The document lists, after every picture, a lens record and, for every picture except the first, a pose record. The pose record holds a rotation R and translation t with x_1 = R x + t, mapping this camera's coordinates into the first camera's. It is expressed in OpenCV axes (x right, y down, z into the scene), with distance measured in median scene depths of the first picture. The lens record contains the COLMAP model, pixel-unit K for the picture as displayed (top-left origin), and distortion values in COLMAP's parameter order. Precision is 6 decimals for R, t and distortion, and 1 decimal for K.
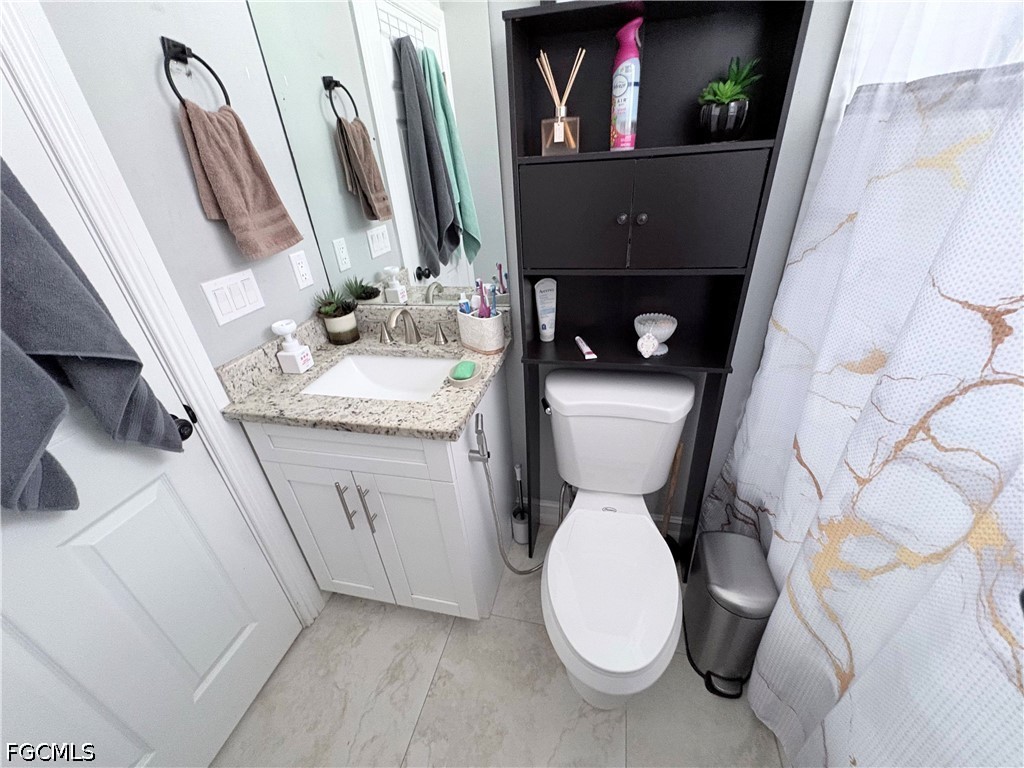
lens RADIAL K [[409.5, 0, 513.7], [0, 409.5, 384.4], [0, 0, 1]] dist [0.000085, -0.000915]
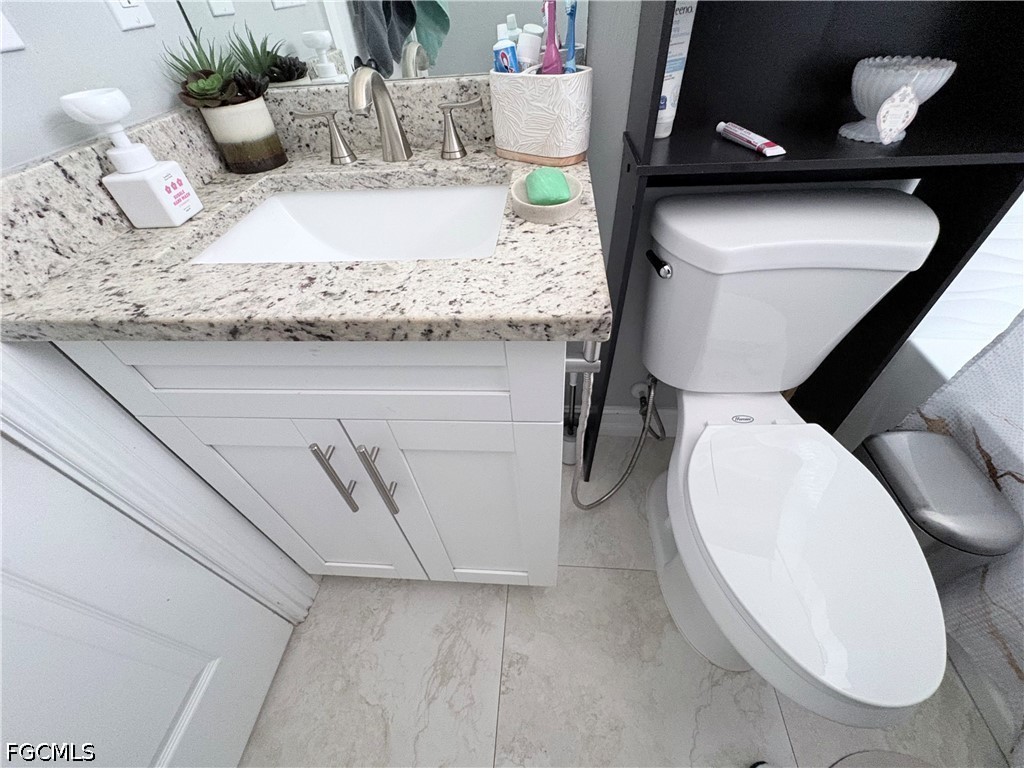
lens RADIAL K [[409.5, 0, 513.3], [0, 409.5, 384.6], [0, 0, 1]] dist [0.000085, -0.000915]
pose [[0.986958, -0.109121, 0.118351, -0.218662], [0.073637, 0.959796, 0.270867, 0.048124], [-0.143150, -0.258620, 0.955313, 0.458019]]
